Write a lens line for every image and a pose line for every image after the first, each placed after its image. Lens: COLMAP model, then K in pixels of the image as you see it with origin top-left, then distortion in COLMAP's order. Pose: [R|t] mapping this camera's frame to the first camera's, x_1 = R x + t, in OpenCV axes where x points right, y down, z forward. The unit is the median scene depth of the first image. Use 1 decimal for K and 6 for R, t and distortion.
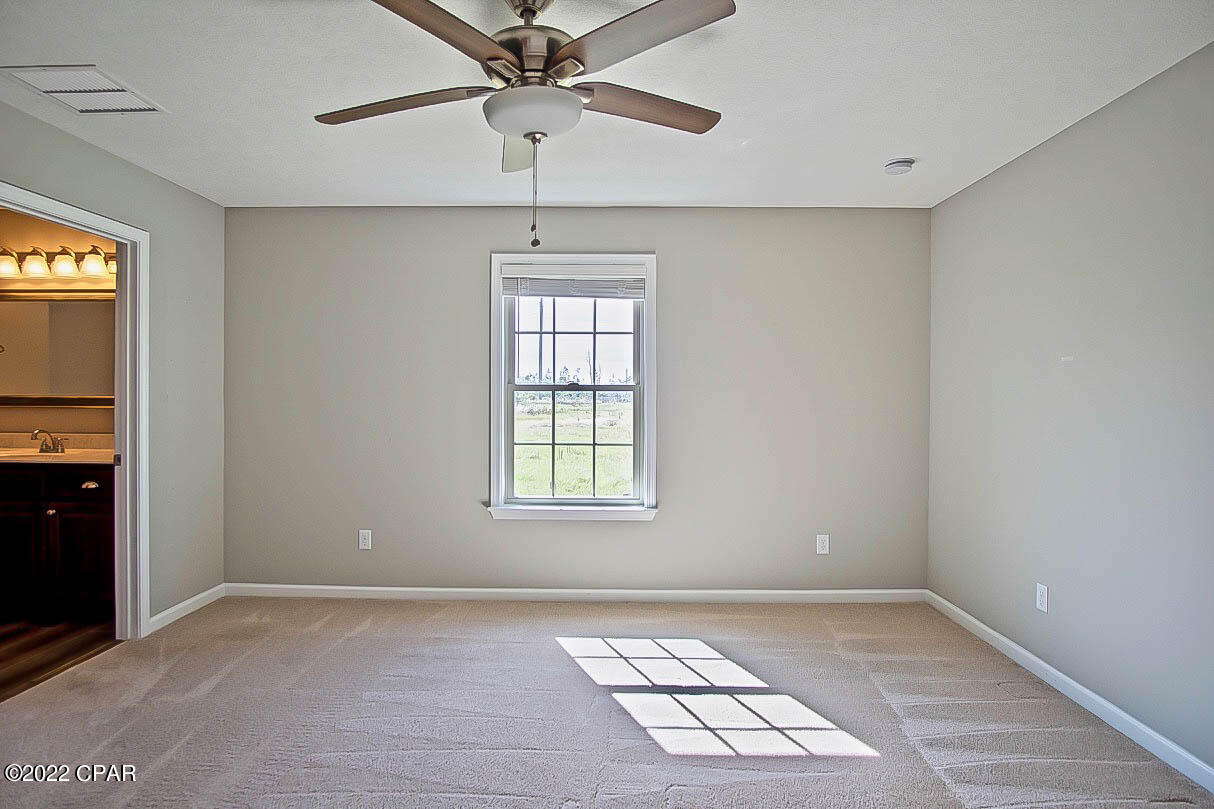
lens RADIAL K [[654.4, 0, 605.6], [0, 654.4, 396.9], [0, 0, 1]] dist [-0.024583, 0.003017]
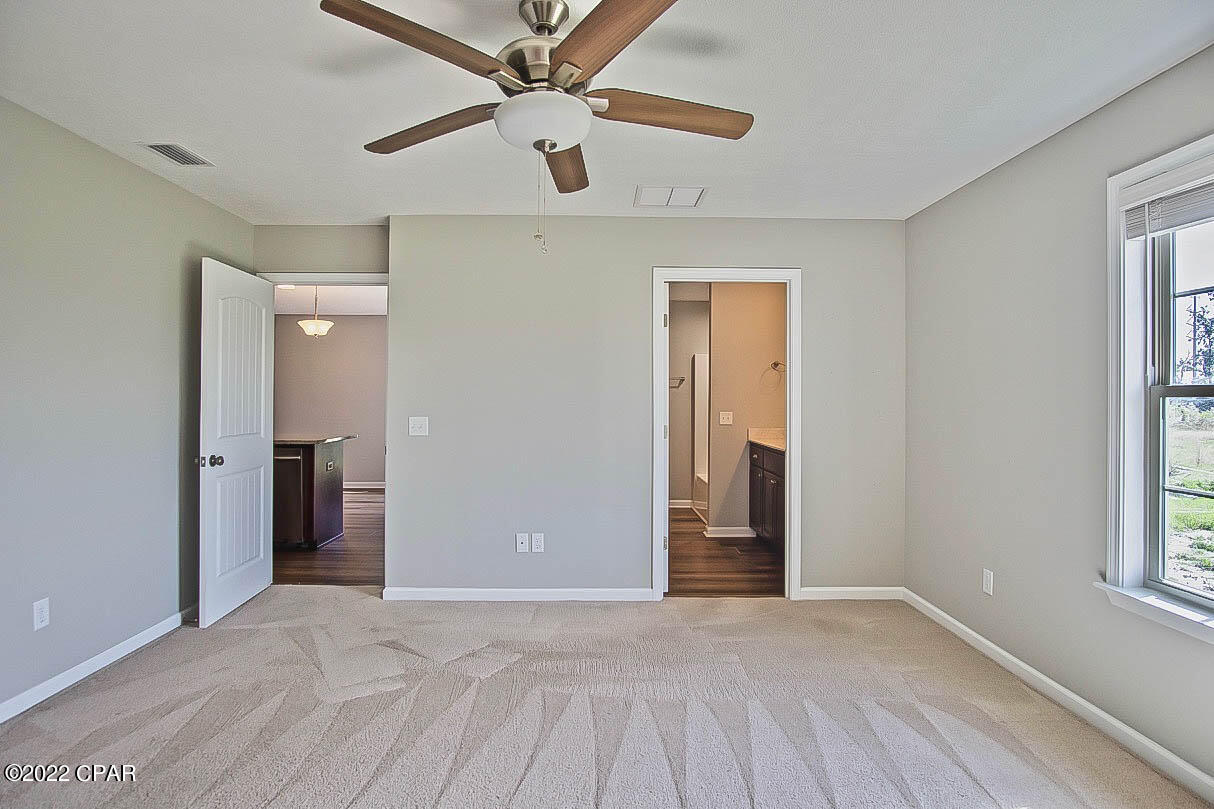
lens RADIAL K [[654.4, 0, 605.6], [0, 654.4, 396.9], [0, 0, 1]] dist [-0.024583, 0.003017]
pose [[0.030285, -0.009771, -0.999494, 0.478413], [-0.007182, 0.999924, -0.009993, 0.000513], [0.999515, 0.007481, 0.030213, 0.560336]]
